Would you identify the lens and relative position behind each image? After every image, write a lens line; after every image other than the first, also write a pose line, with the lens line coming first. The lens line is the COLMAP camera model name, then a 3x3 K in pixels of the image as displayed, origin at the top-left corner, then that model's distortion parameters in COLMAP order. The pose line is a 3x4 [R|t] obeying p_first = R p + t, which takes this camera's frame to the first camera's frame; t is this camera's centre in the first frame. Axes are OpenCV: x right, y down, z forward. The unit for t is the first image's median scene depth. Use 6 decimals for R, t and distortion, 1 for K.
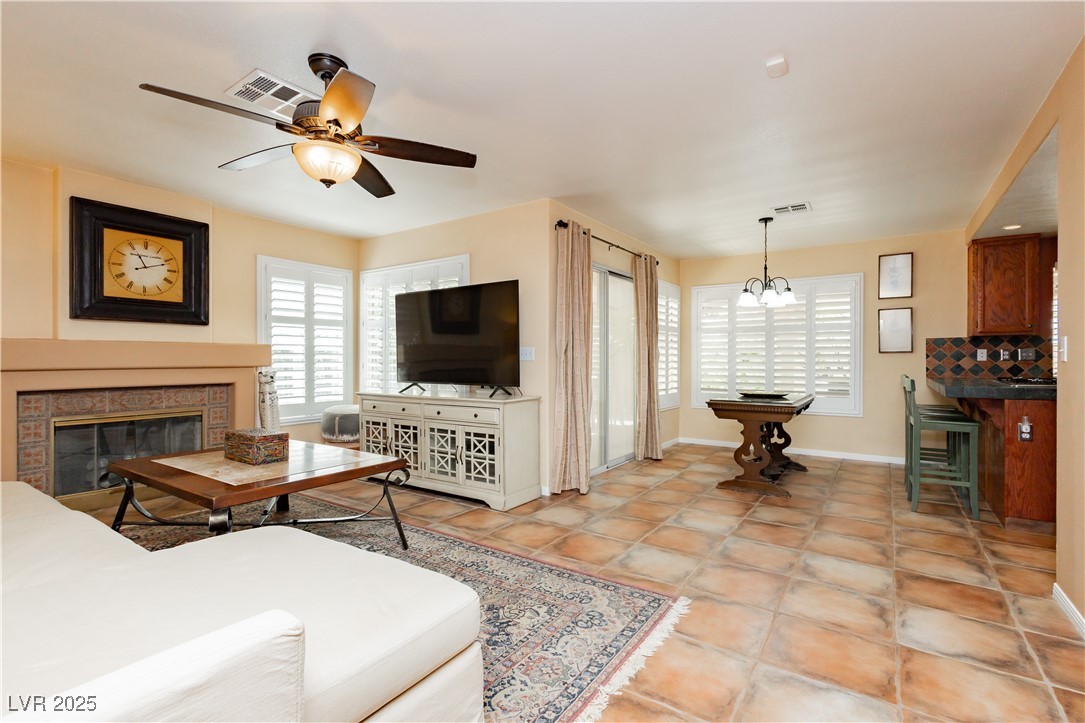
lens RADIAL K [[513.8, 0, 542.5], [0, 513.8, 361.5], [0, 0, 1]] dist [0.001971, 0.000187]
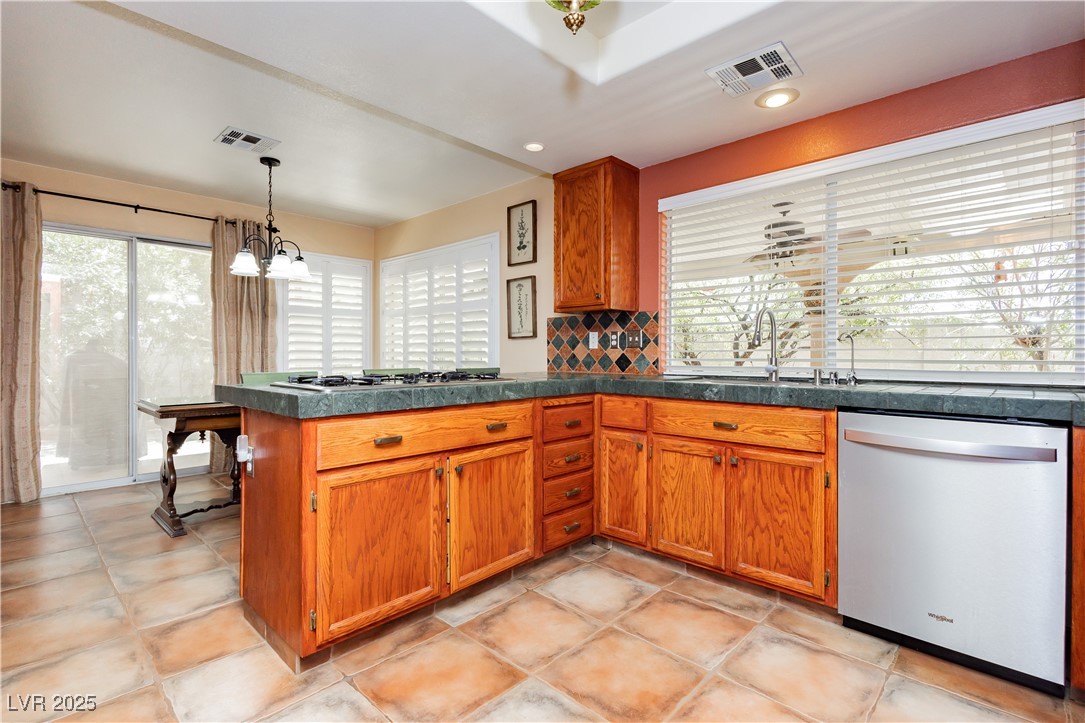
lens RADIAL K [[526.7, 0, 554.5], [0, 526.7, 356.9], [0, 0, 1]] dist [0.000077, -0.000282]
pose [[0.987566, 0.002277, -0.157188, 0.964703], [-0.000967, 0.999964, 0.008411, 0.003942], [0.157201, -0.008154, 0.987533, 0.304747]]
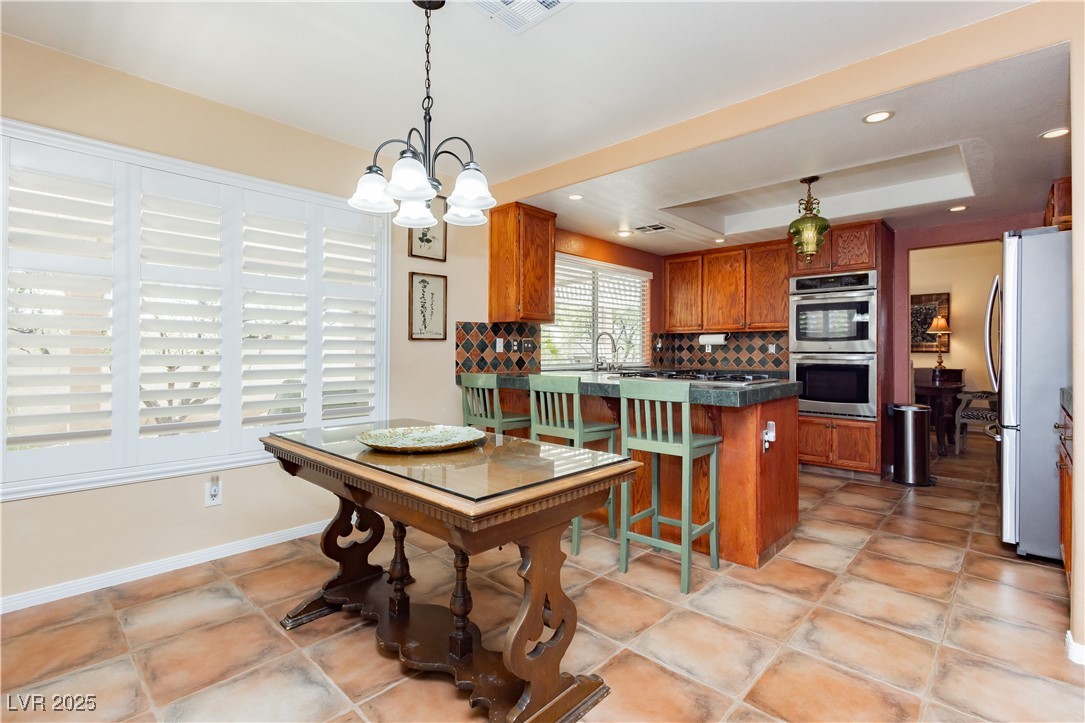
lens RADIAL K [[504.0, 0, 554.9], [0, 504.0, 352.5], [0, 0, 1]] dist [0.002085, -0.000091]
pose [[0.134786, 0.000552, 0.990875, 0.069581], [-0.005359, 0.999986, 0.000171, -0.001808], [-0.990860, -0.005333, 0.134787, 0.848158]]
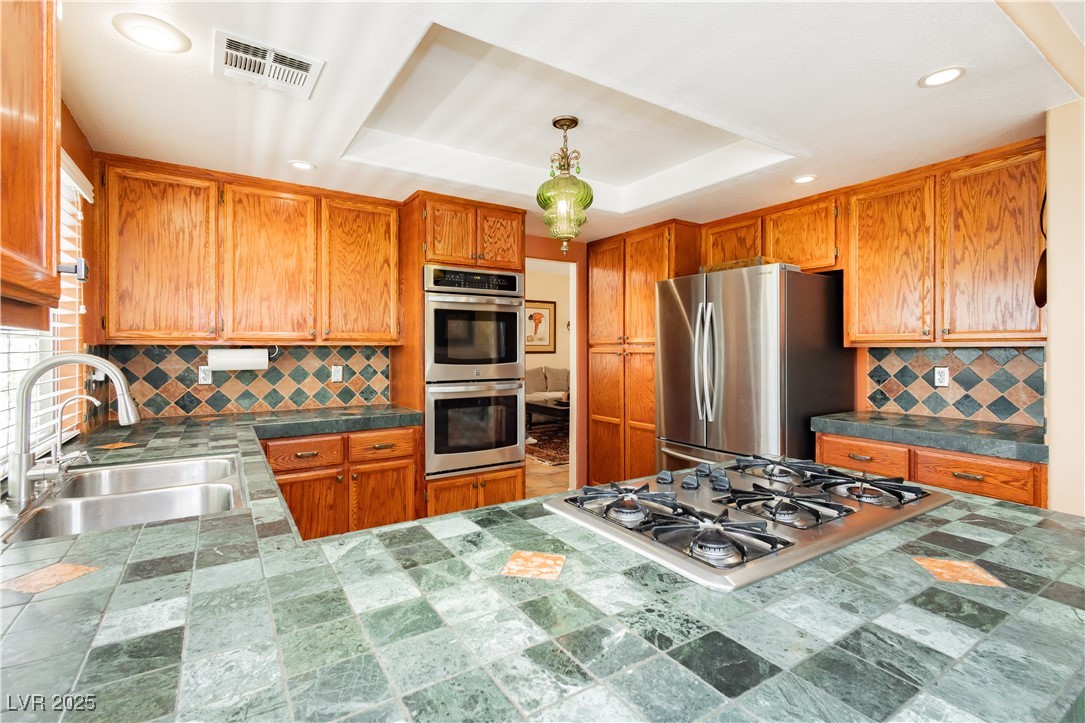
lens RADIAL K [[504.7, 0, 545.4], [0, 504.7, 353.2], [0, 0, 1]] dist [0.001408, 0.000046]
pose [[-0.921011, -0.002271, 0.389530, 0.752351], [0.000435, 0.999976, 0.006857, -0.046222], [-0.389537, 0.006485, -0.920988, 1.048916]]
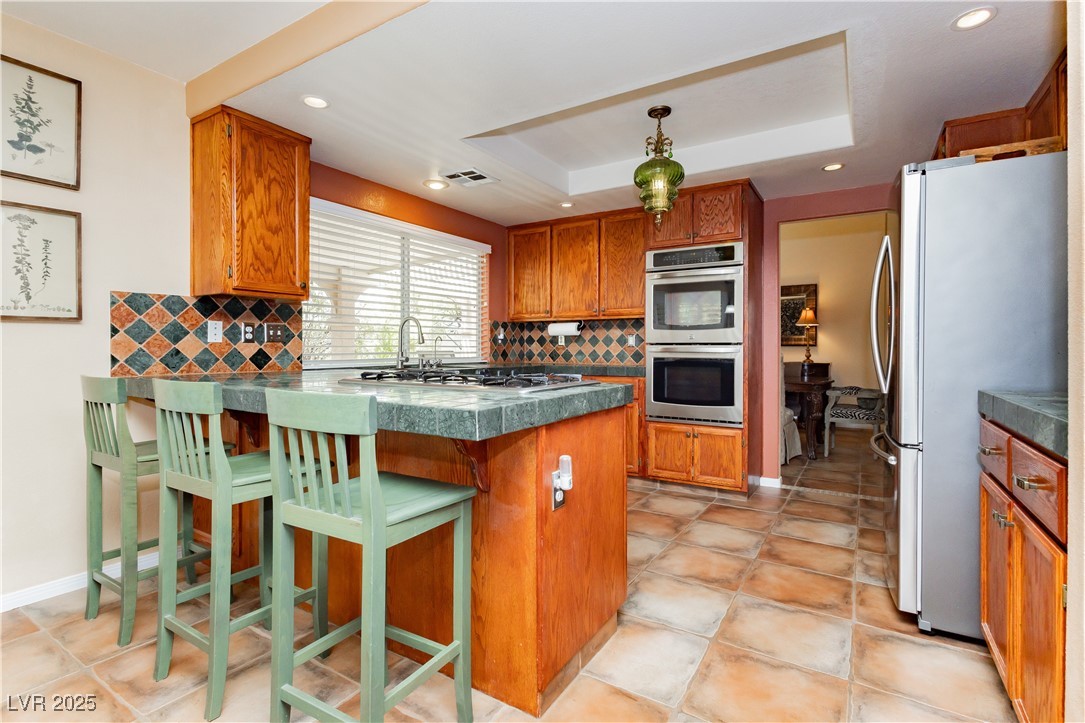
lens RADIAL K [[504.7, 0, 545.4], [0, 504.7, 353.2], [0, 0, 1]] dist [0.001408, 0.000046]
pose [[-0.043371, -0.008138, 0.999026, 0.327735], [-0.003266, 0.999963, 0.008003, 0.004786], [-0.999054, -0.002916, -0.043396, 0.714852]]
